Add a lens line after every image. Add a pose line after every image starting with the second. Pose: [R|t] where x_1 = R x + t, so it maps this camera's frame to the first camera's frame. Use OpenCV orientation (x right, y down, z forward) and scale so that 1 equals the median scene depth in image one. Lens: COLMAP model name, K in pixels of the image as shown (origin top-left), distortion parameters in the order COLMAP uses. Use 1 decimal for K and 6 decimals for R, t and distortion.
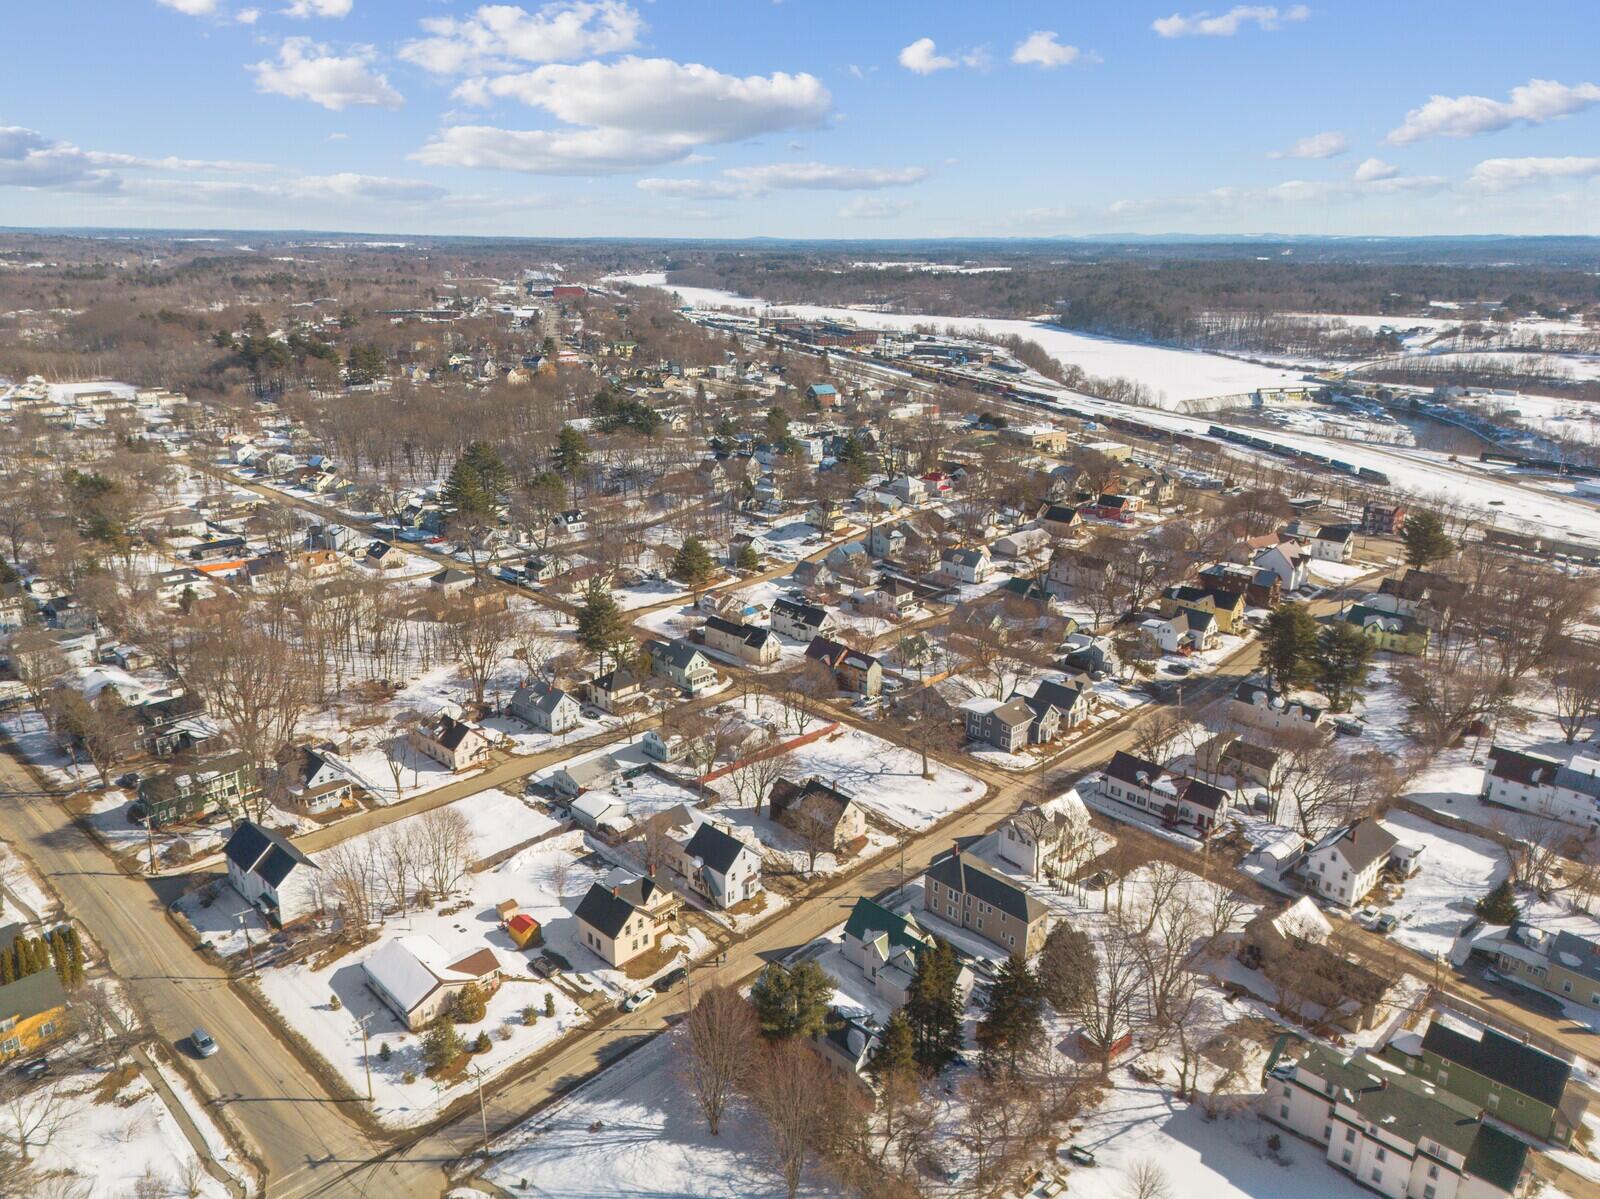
lens RADIAL K [[1119.4, 0, 800.0], [0, 1119.4, 599.5], [0, 0, 1]] dist [0.069411, -0.061869]
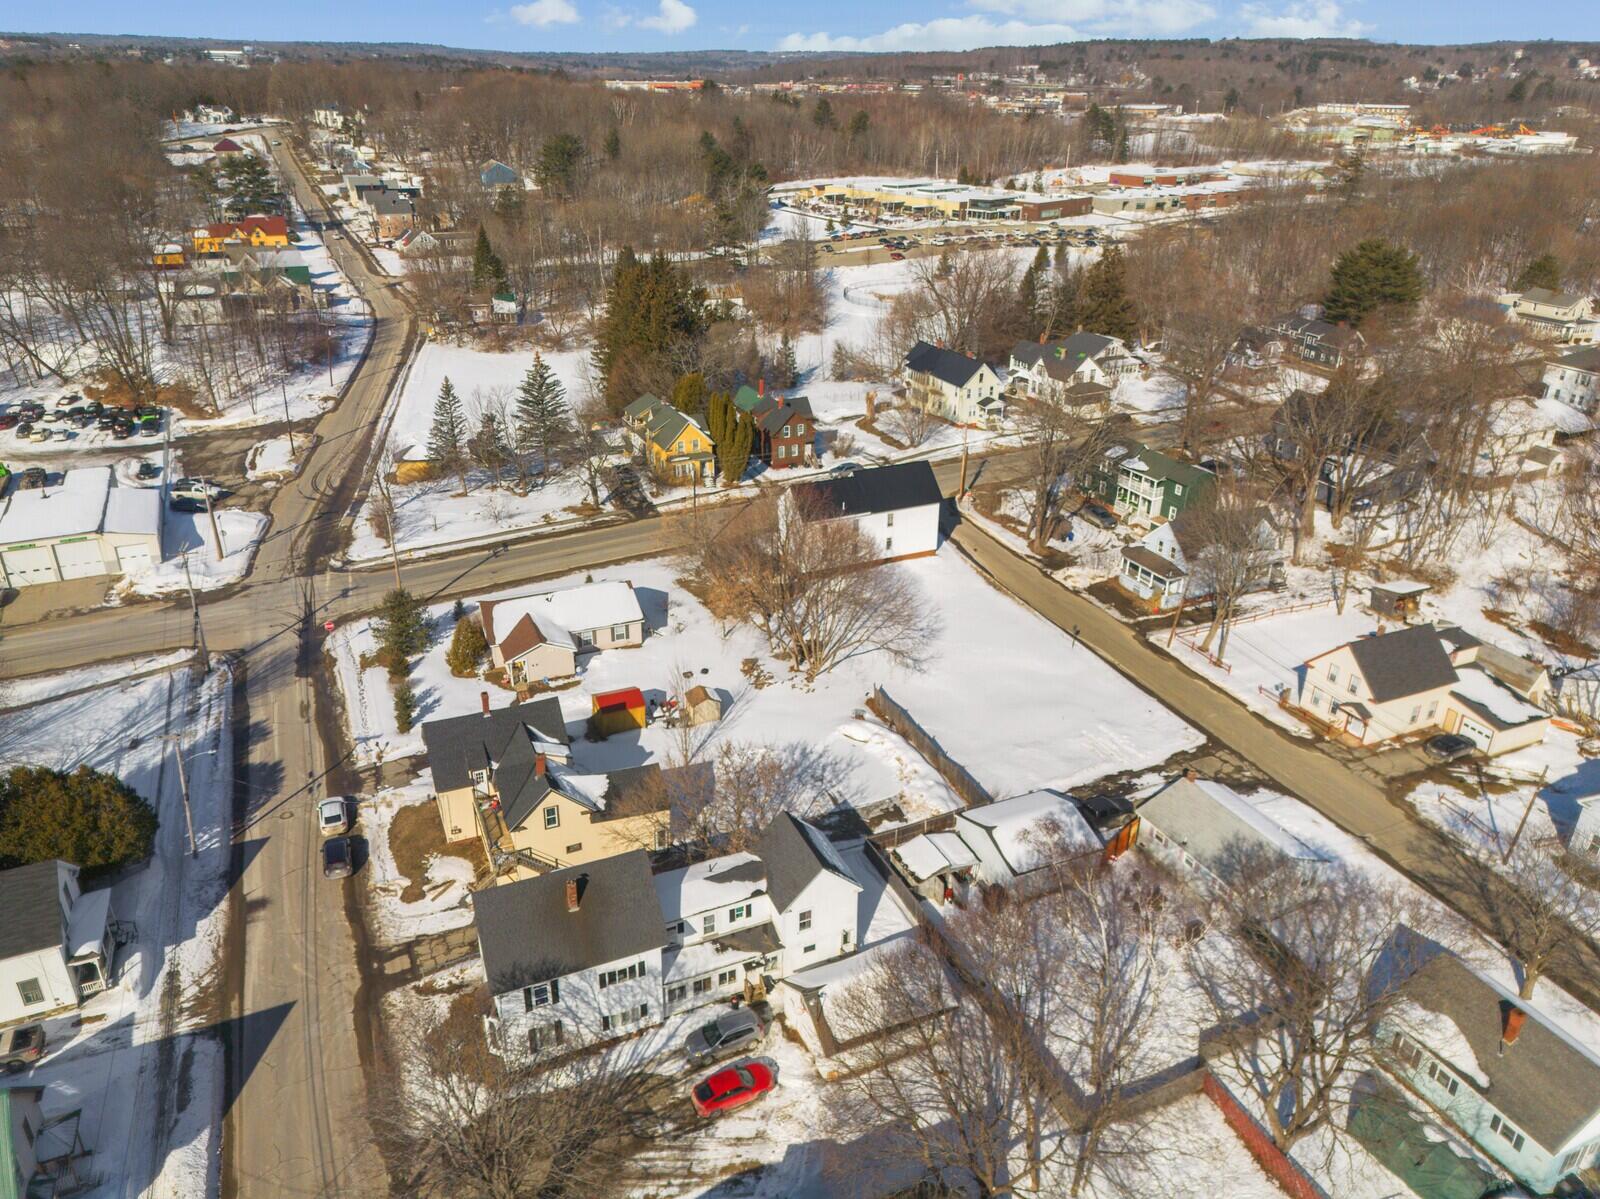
lens RADIAL K [[1119.4, 0, 800.0], [0, 1119.4, 599.5], [0, 0, 1]] dist [0.069411, -0.061869]
pose [[-0.381353, 0.385998, -0.839985, 0.213773], [-0.285747, 0.814933, 0.504215, -0.084116], [0.879158, 0.432308, -0.200480, 1.366032]]
